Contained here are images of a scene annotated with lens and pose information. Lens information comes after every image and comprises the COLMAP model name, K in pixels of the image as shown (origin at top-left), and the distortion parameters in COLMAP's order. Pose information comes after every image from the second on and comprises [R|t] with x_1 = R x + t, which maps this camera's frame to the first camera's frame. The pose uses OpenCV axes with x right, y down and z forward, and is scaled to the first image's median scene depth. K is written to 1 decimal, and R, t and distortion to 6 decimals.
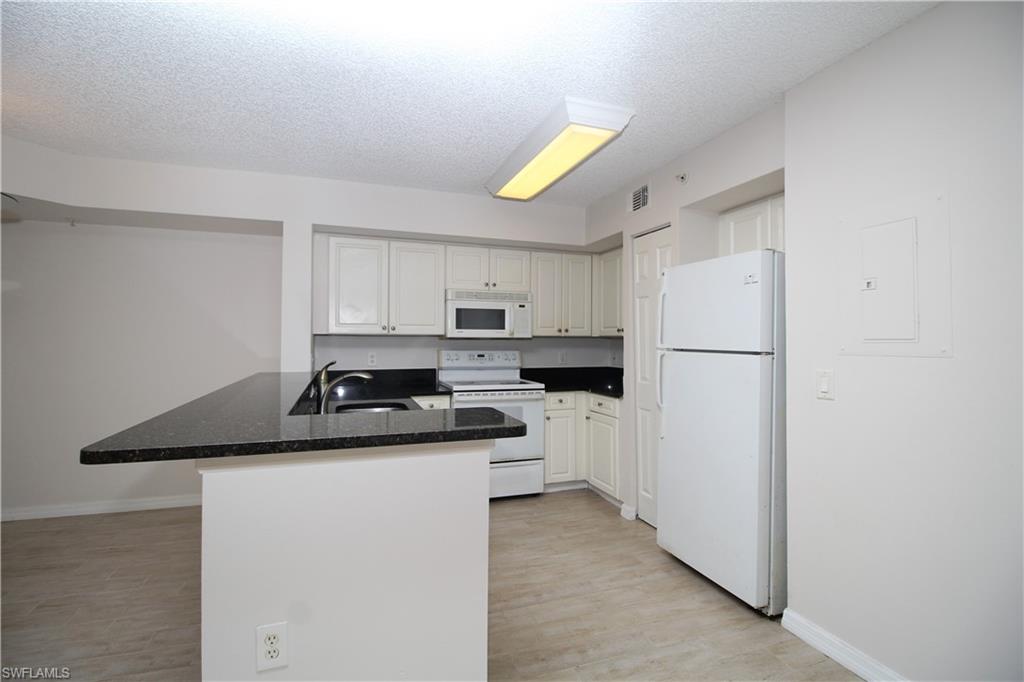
lens RADIAL K [[473.9, 0, 508.5], [0, 473.9, 338.9], [0, 0, 1]] dist [-0.012298, -0.001579]
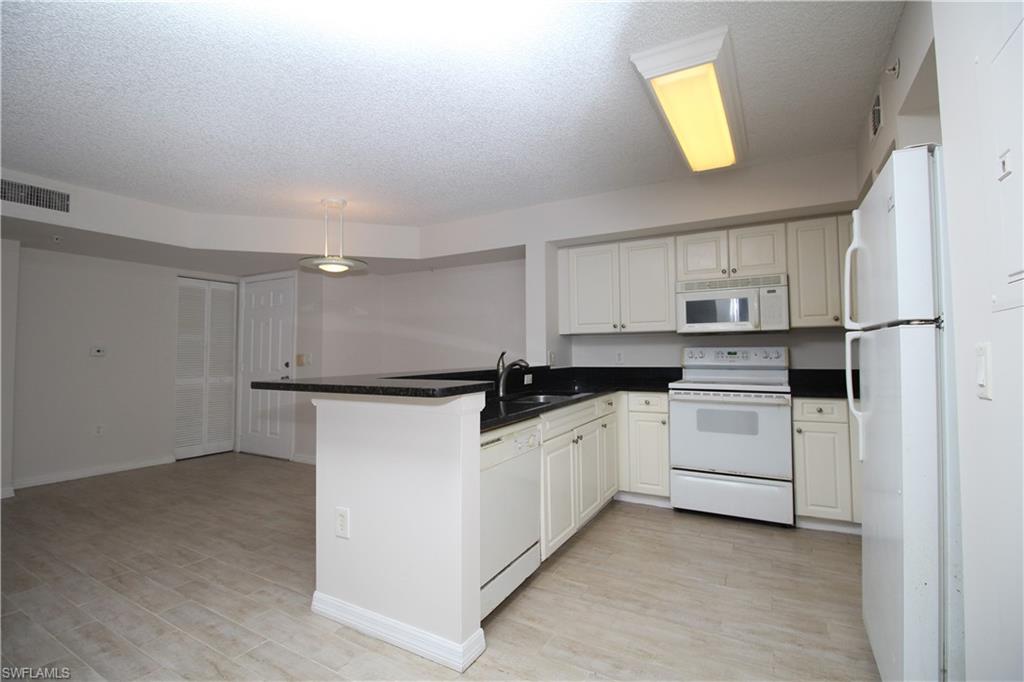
lens RADIAL K [[473.9, 0, 507.8], [0, 473.9, 340.3], [0, 0, 1]] dist [-0.012298, -0.001579]
pose [[0.656092, -0.032768, -0.753969, 0.361864], [0.014310, 0.999417, -0.030983, 0.035964], [0.754545, 0.009538, 0.656179, 0.127897]]
